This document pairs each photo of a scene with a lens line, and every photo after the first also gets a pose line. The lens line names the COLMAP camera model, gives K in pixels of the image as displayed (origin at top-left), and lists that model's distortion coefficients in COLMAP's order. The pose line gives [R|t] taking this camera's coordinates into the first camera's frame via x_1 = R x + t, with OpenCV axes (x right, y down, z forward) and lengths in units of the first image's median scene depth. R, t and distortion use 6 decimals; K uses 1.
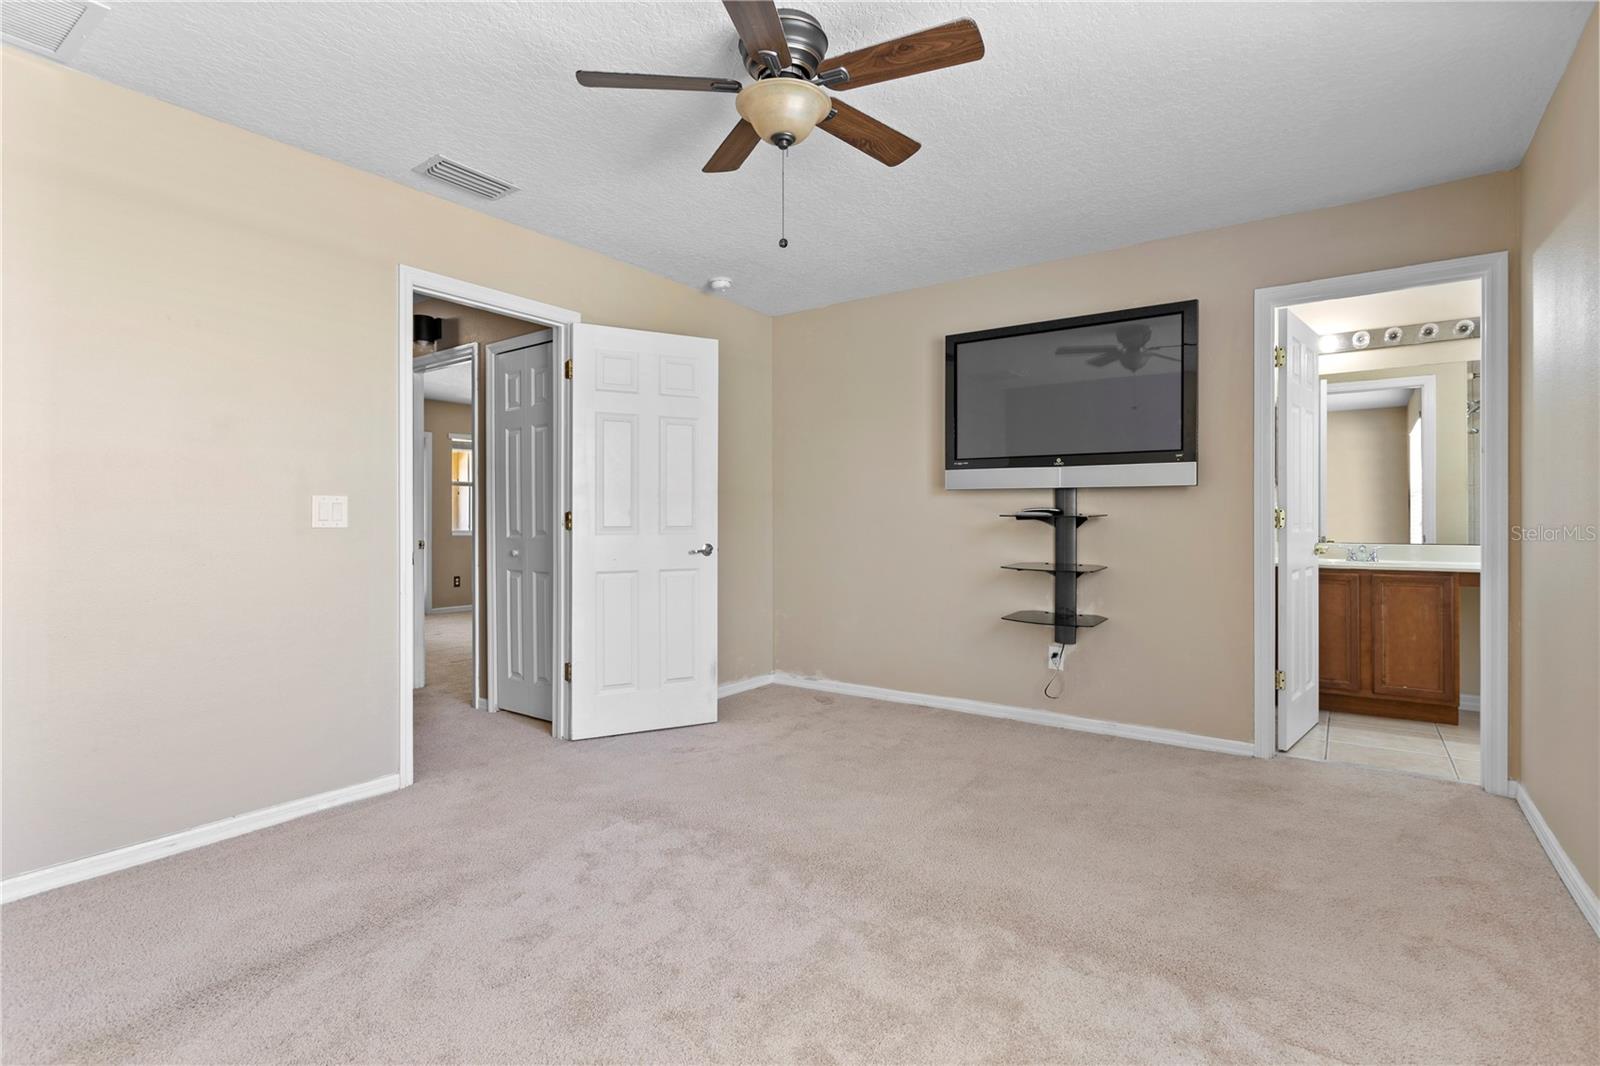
lens RADIAL K [[767.3, 0, 803.6], [0, 767.3, 509.9], [0, 0, 1]] dist [-0.001726, 0.001025]
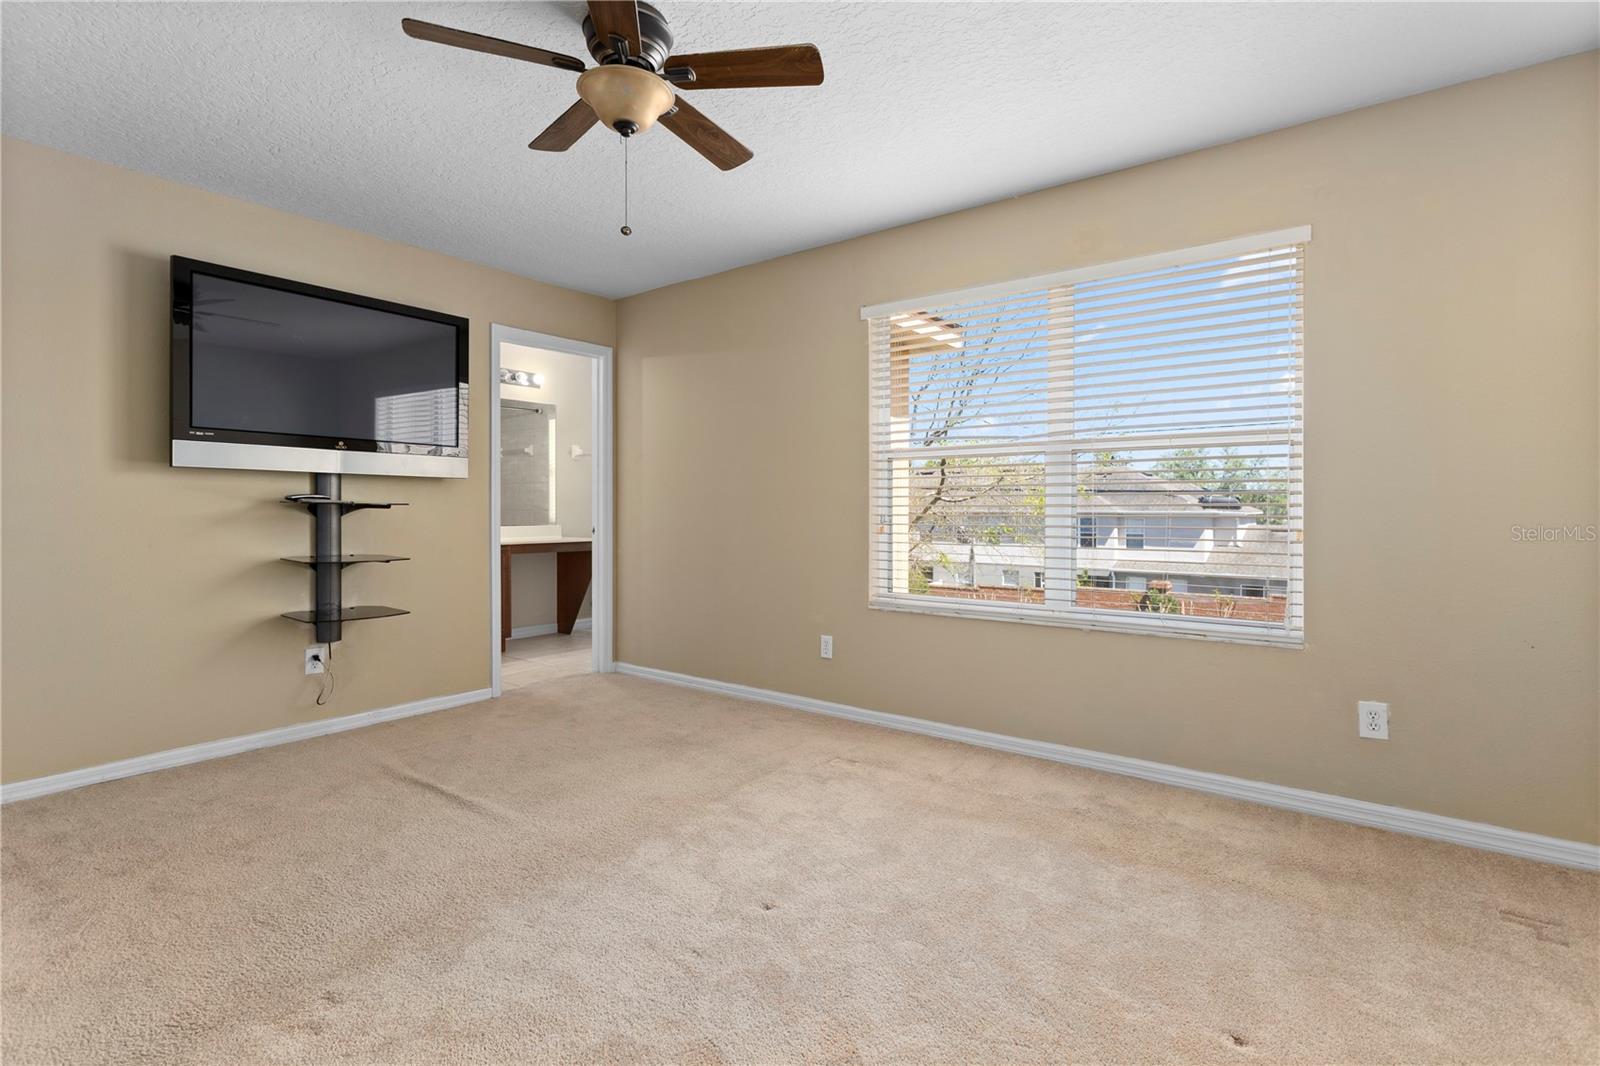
lens RADIAL K [[767.3, 0, 803.6], [0, 767.3, 509.9], [0, 0, 1]] dist [-0.001726, 0.001025]
pose [[0.013787, -0.000239, 0.999905, -0.609248], [-0.013567, 0.999908, 0.000426, 0.007516], [-0.999813, -0.013571, 0.013782, 0.444599]]
